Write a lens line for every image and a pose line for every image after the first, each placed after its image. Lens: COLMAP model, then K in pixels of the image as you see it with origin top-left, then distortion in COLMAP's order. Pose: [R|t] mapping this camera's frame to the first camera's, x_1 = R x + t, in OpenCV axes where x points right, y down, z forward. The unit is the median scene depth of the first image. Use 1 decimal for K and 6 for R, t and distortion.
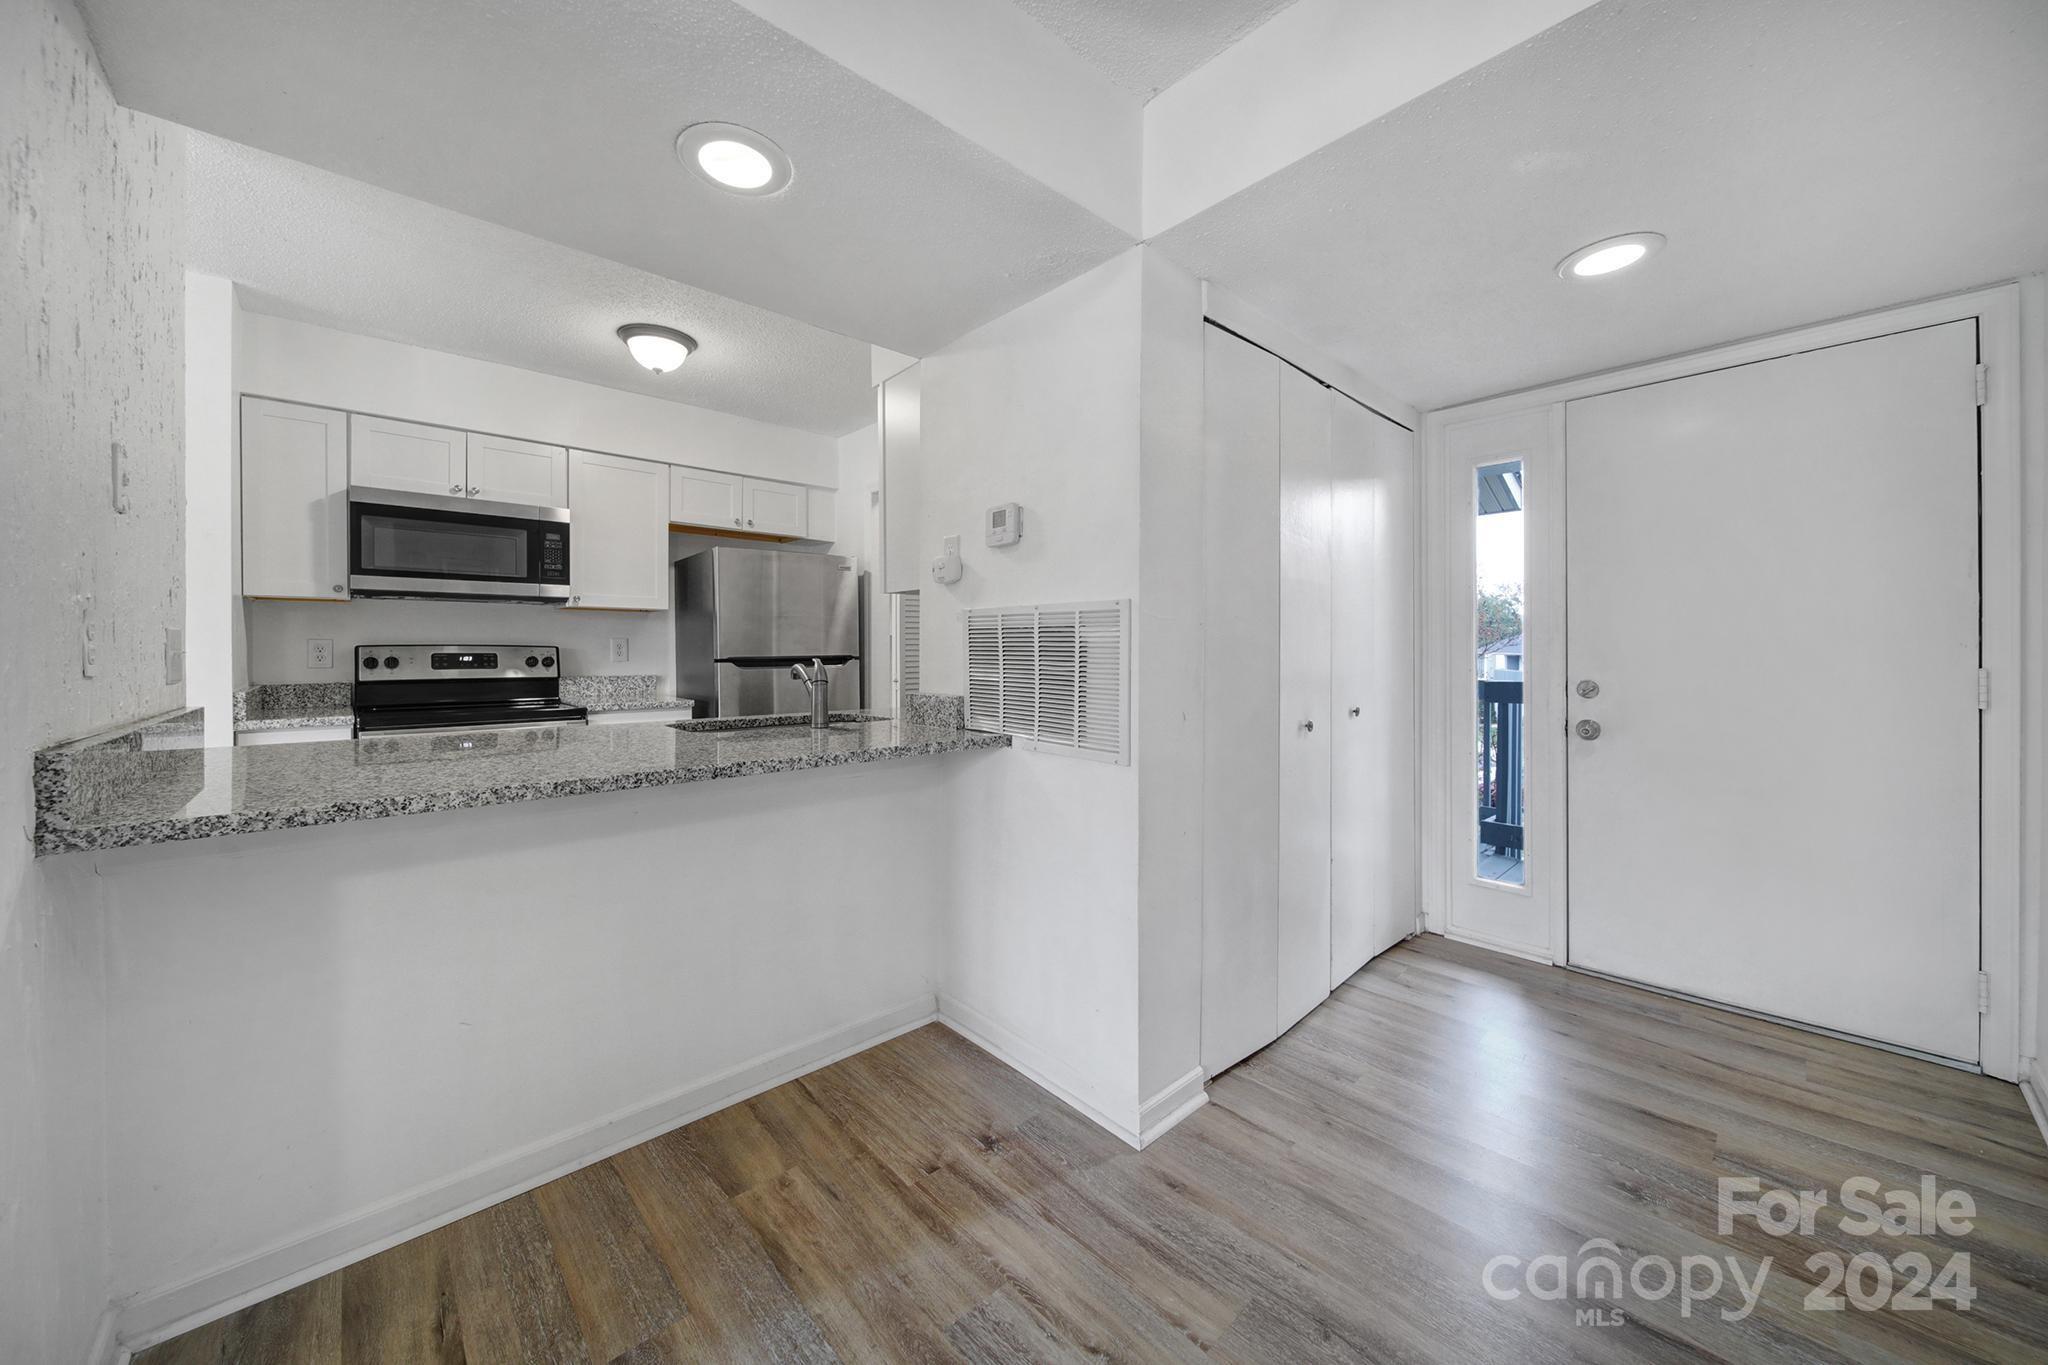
lens RADIAL K [[727.4, 0, 1024.2], [0, 727.4, 652.5], [0, 0, 1]] dist [0.000722, -0.002134]
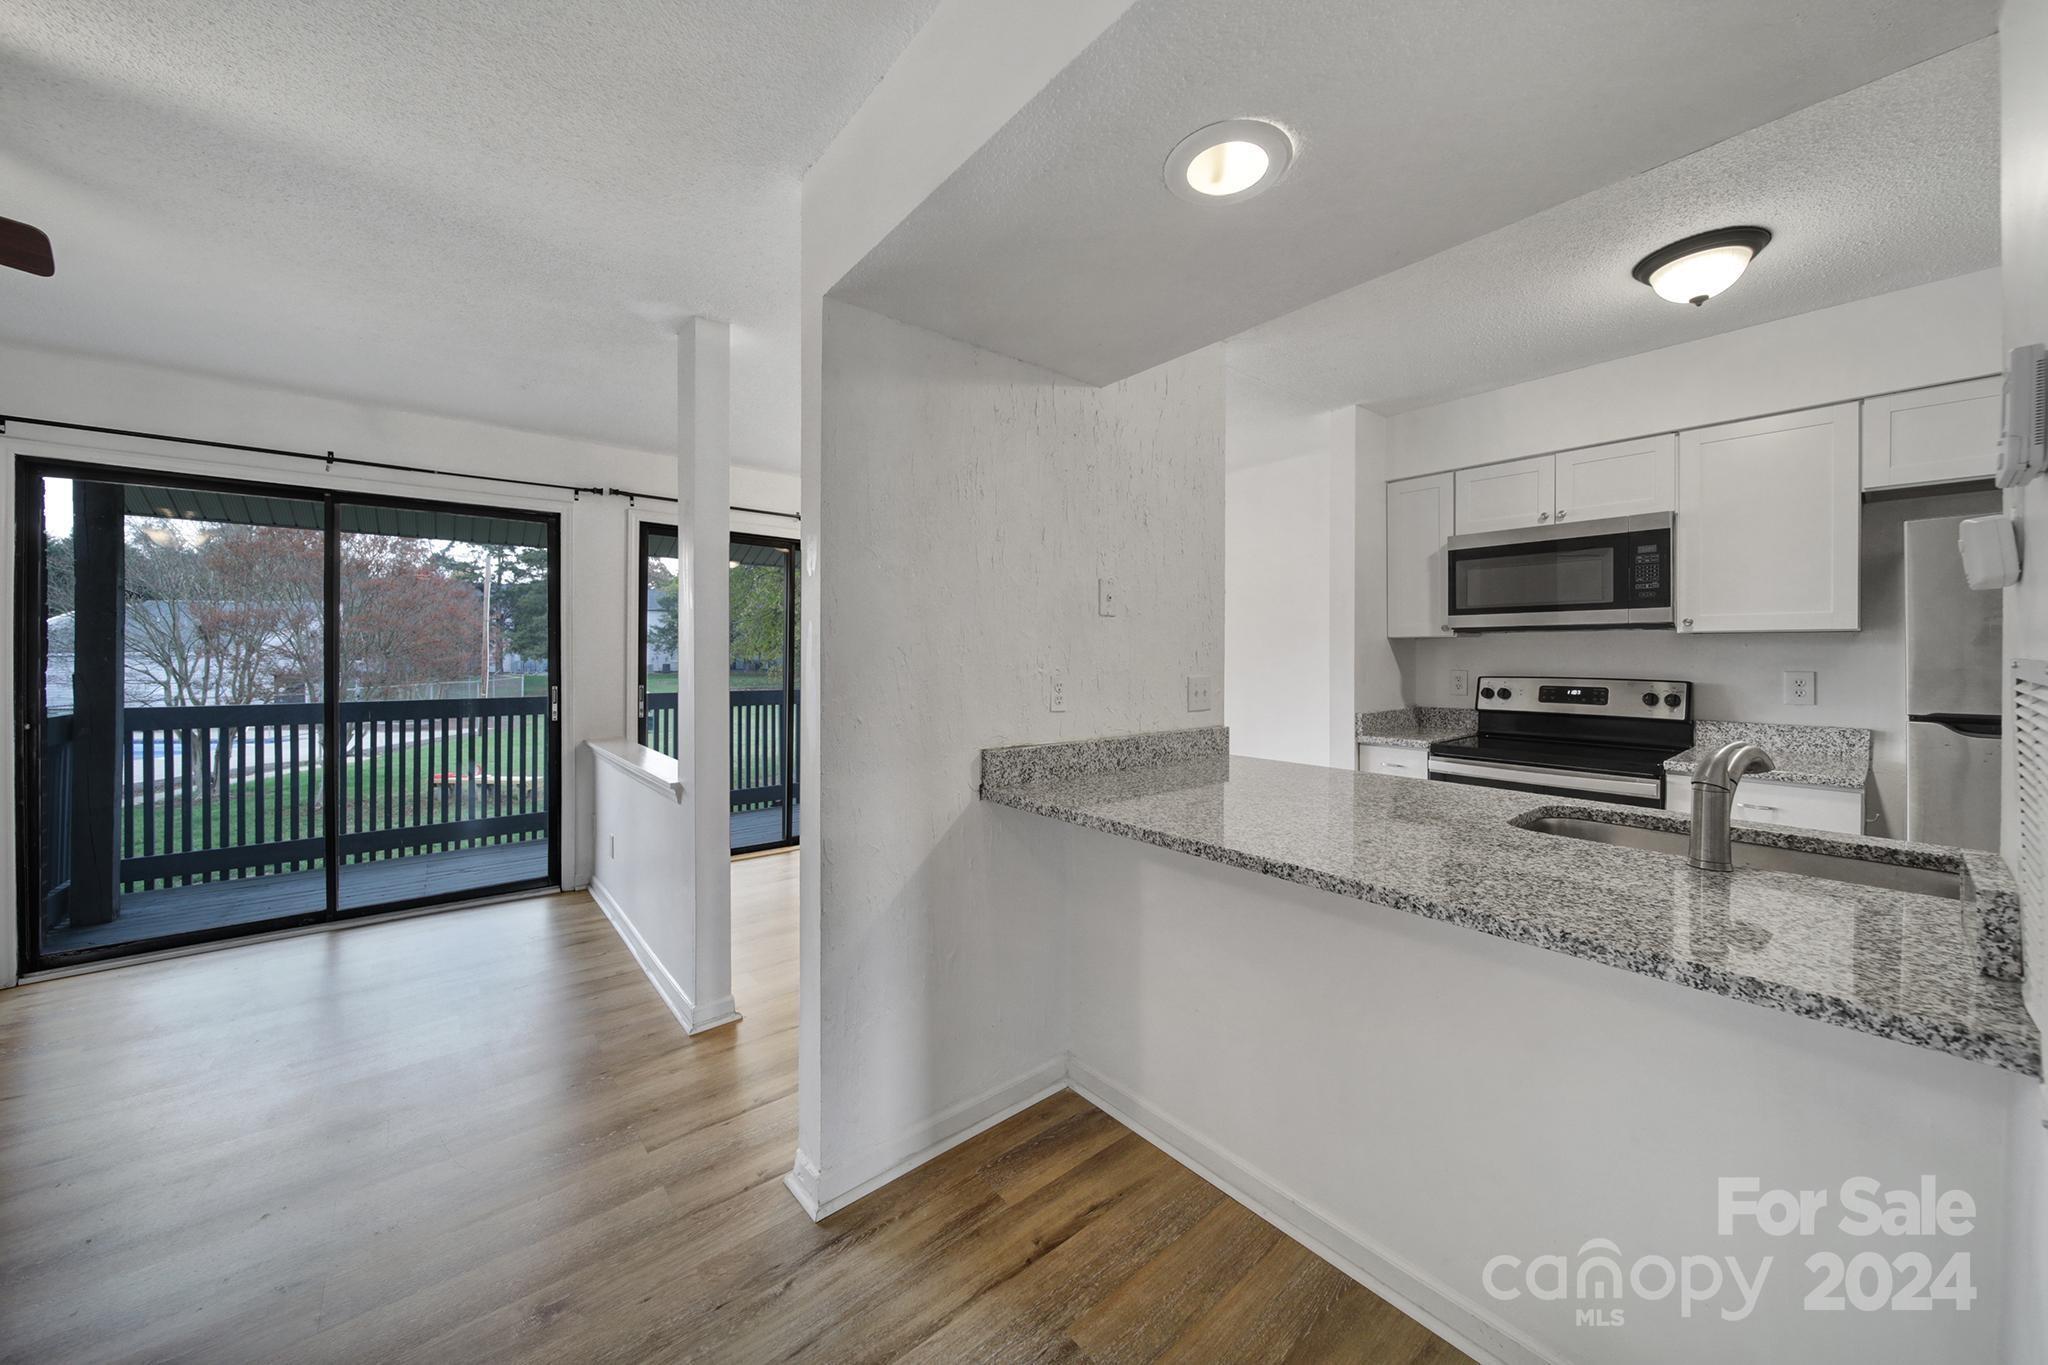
lens RADIAL K [[727.4, 0, 1024.2], [0, 727.4, 652.5], [0, 0, 1]] dist [0.000722, -0.002134]
pose [[-0.055780, -0.000725, -0.998443, 0.231329], [-0.002946, 0.999996, -0.000562, -0.045149], [0.998439, 0.002910, -0.055782, 0.386955]]
